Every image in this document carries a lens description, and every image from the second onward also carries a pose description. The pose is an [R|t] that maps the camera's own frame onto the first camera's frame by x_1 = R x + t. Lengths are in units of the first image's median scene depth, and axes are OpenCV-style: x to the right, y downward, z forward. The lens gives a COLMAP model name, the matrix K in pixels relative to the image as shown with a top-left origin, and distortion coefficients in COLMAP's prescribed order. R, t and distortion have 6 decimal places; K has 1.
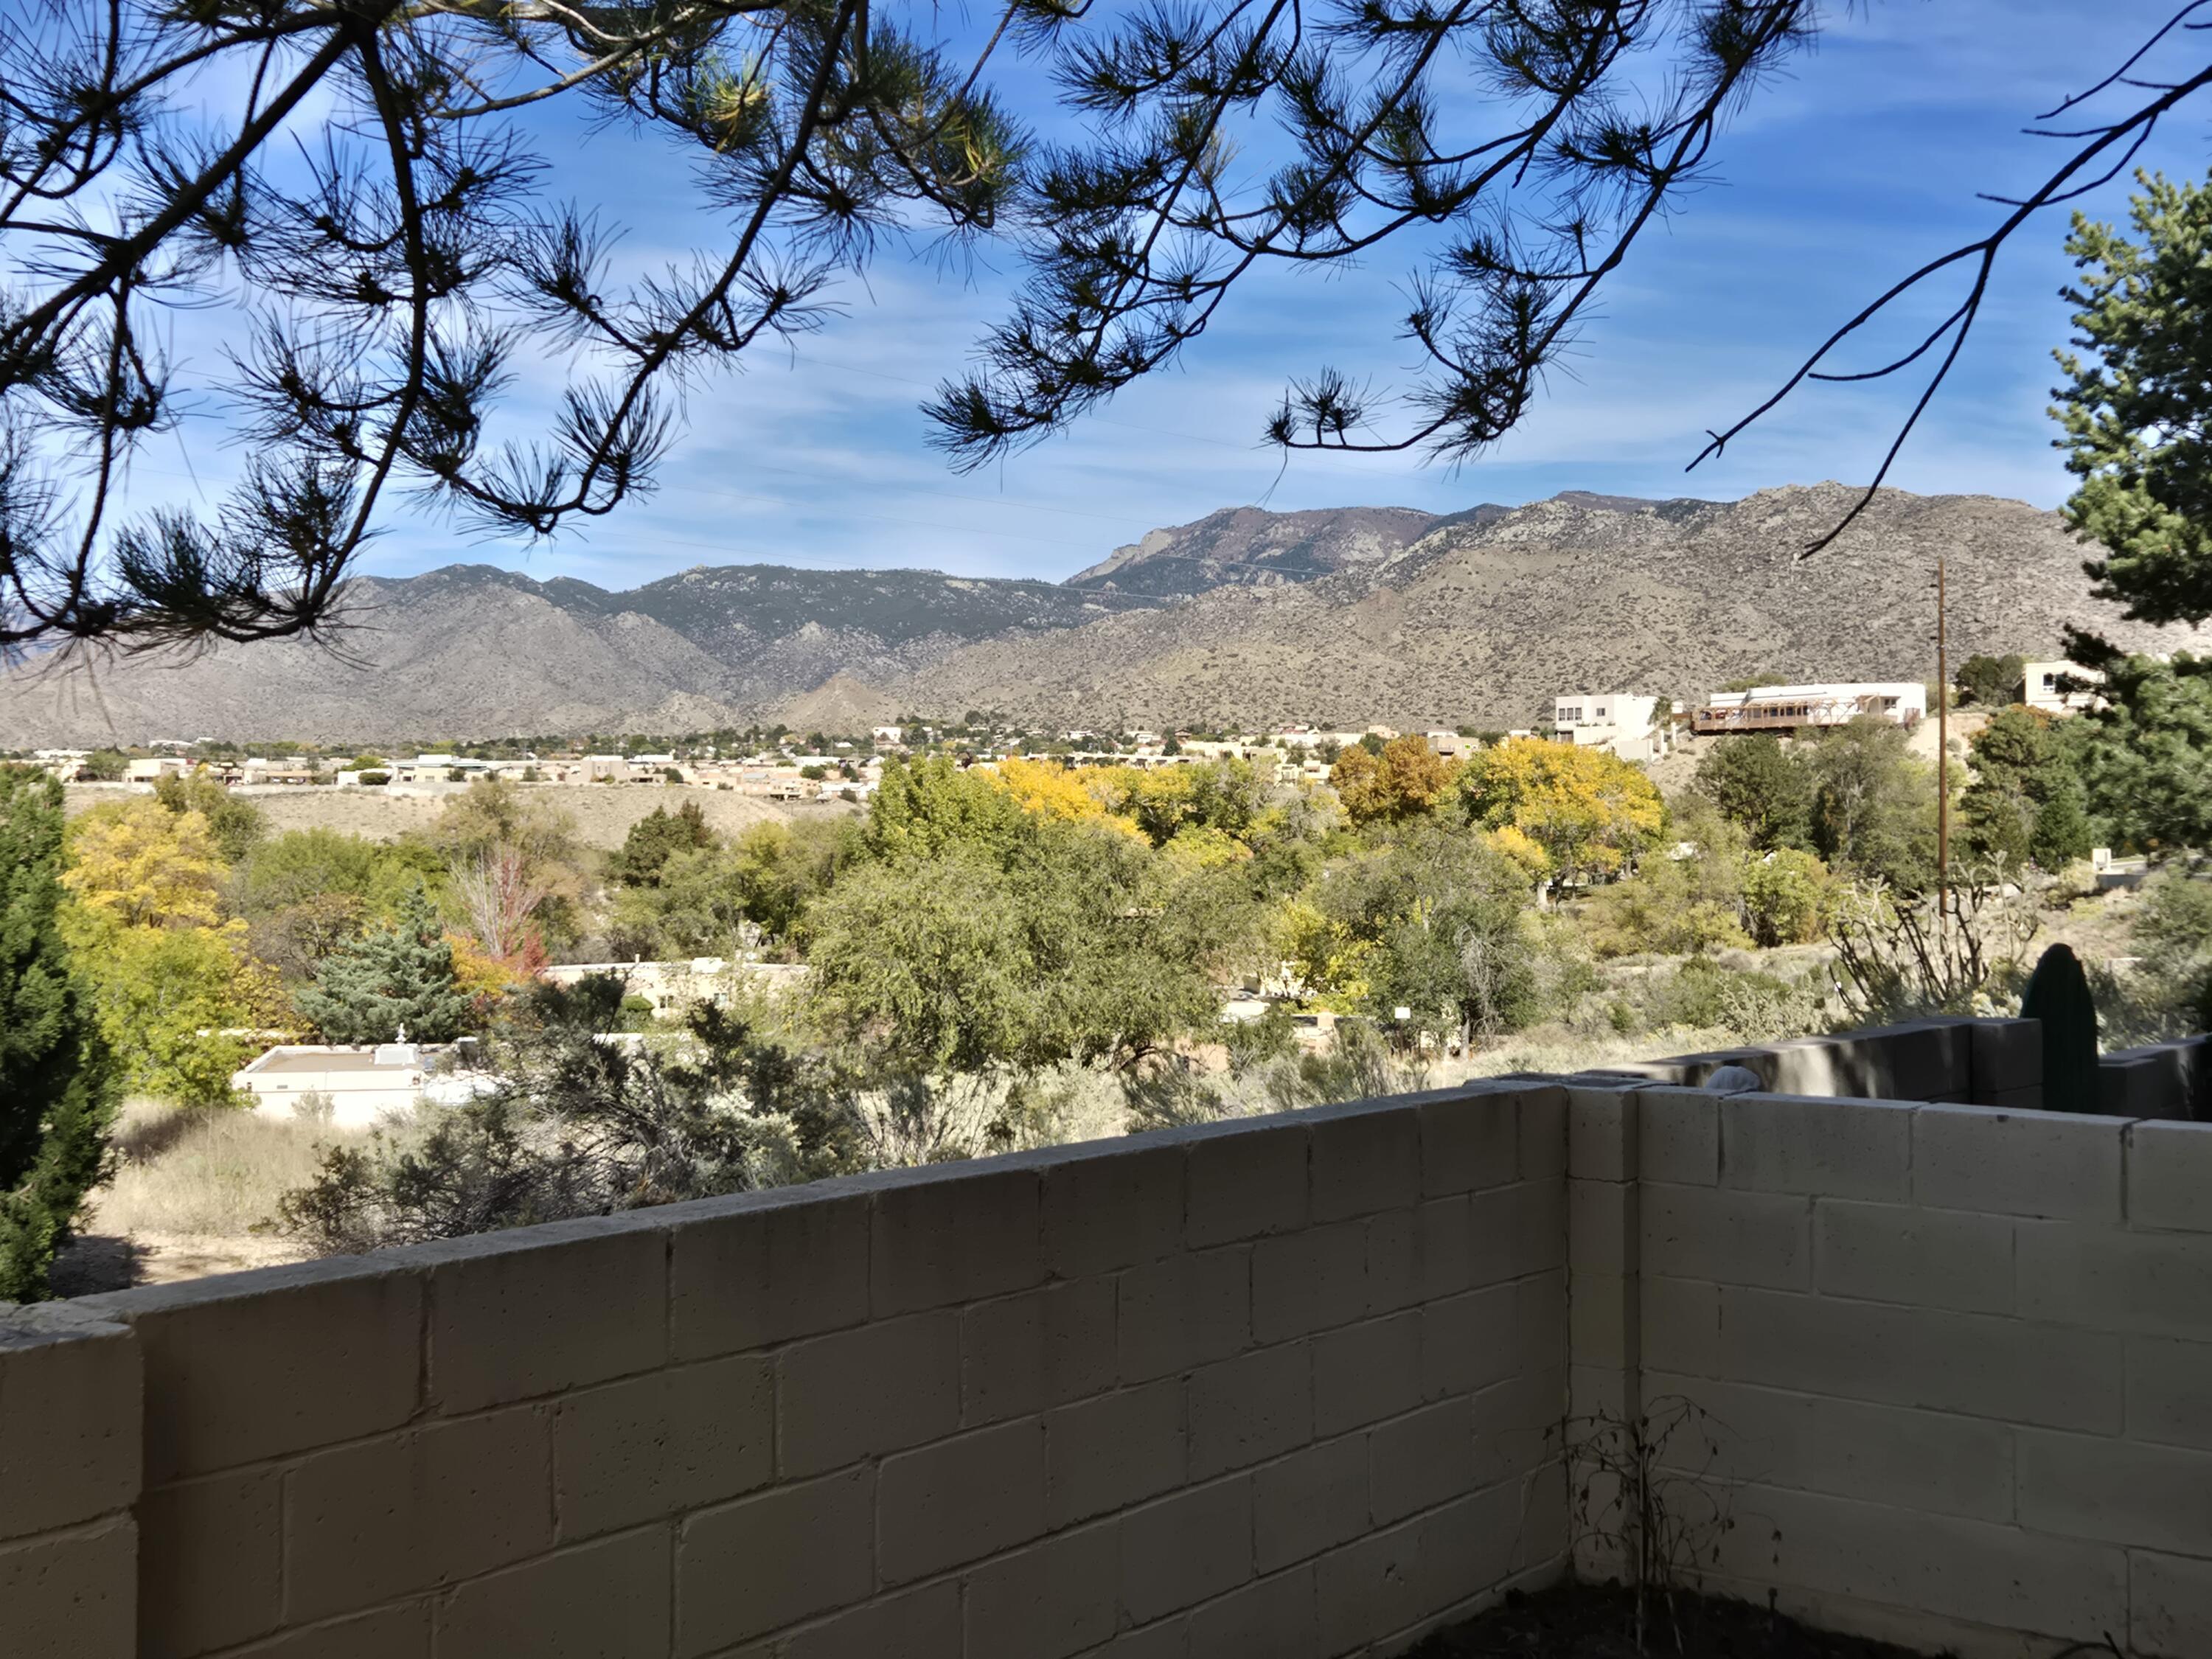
lens RADIAL K [[1611.3, 0, 1108.7], [0, 1611.3, 810.5], [0, 0, 1]] dist [0.097047, -0.082232]
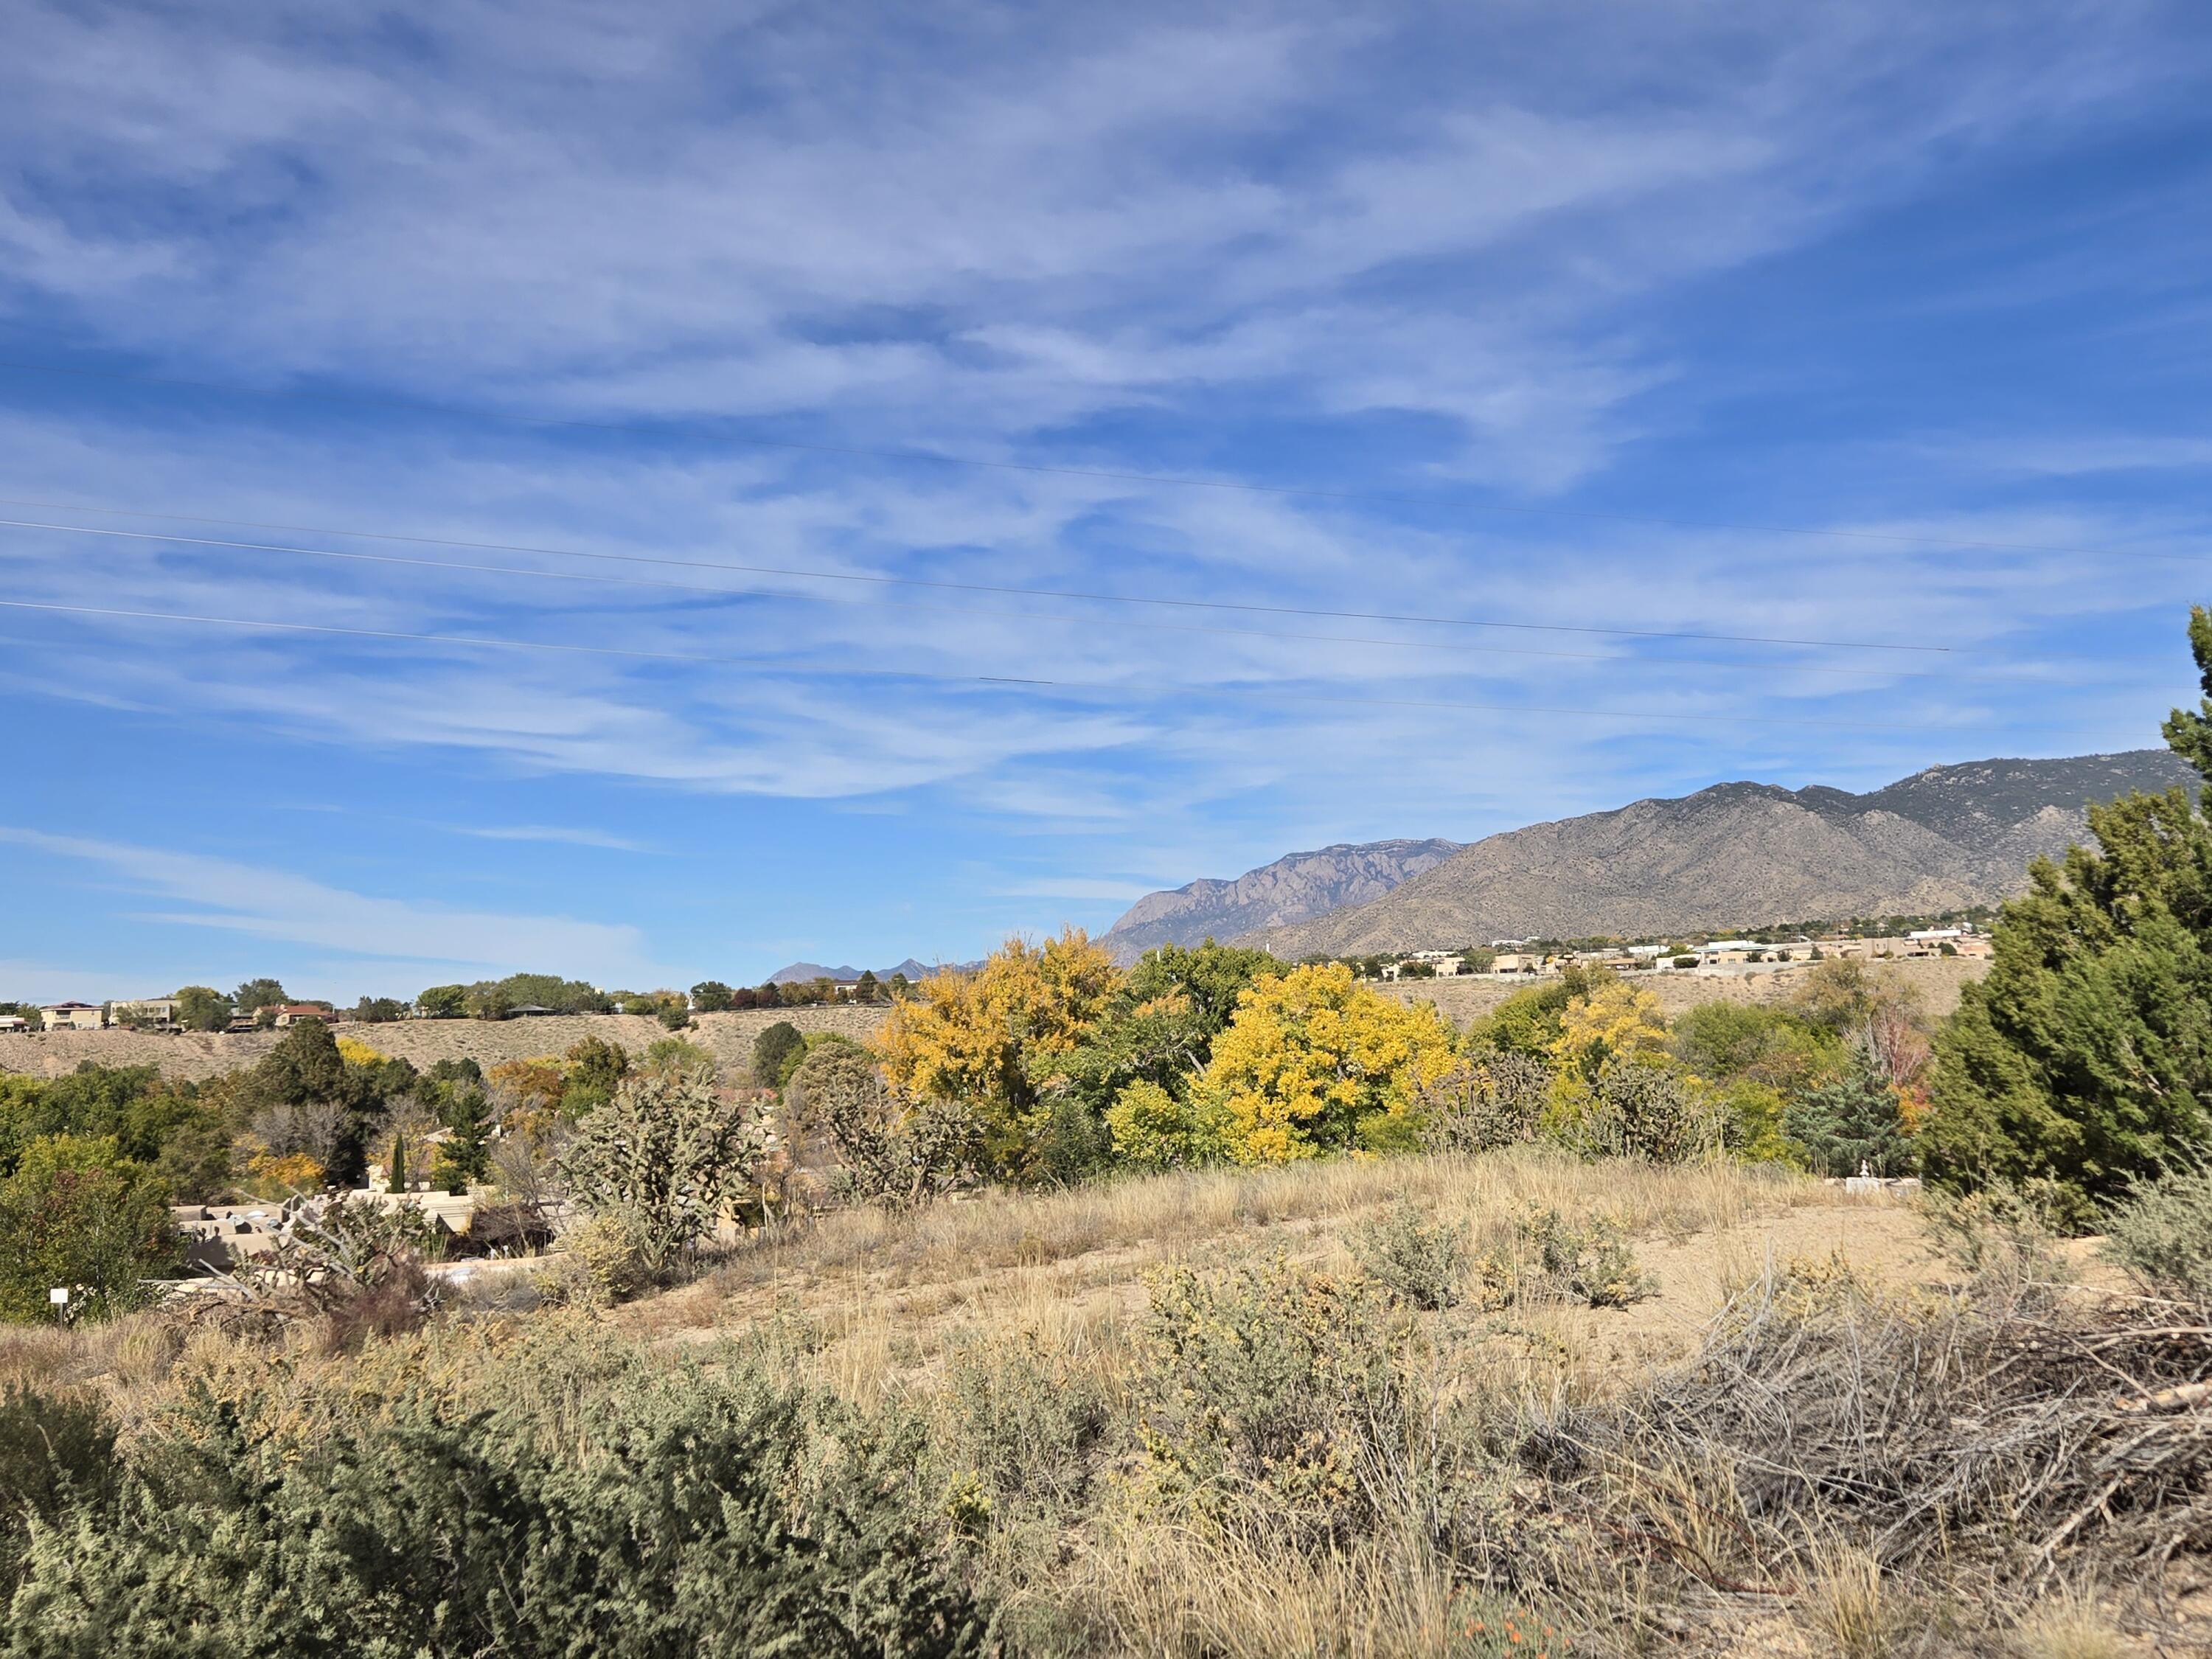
lens RADIAL K [[1611.3, 0, 1108.7], [0, 1611.3, 810.5], [0, 0, 1]] dist [0.097047, -0.082232]
pose [[0.946189, -0.077974, -0.314081, -0.460770], [0.038505, 0.990770, -0.129971, 0.009136], [0.321316, 0.110884, 0.940458, -0.282917]]
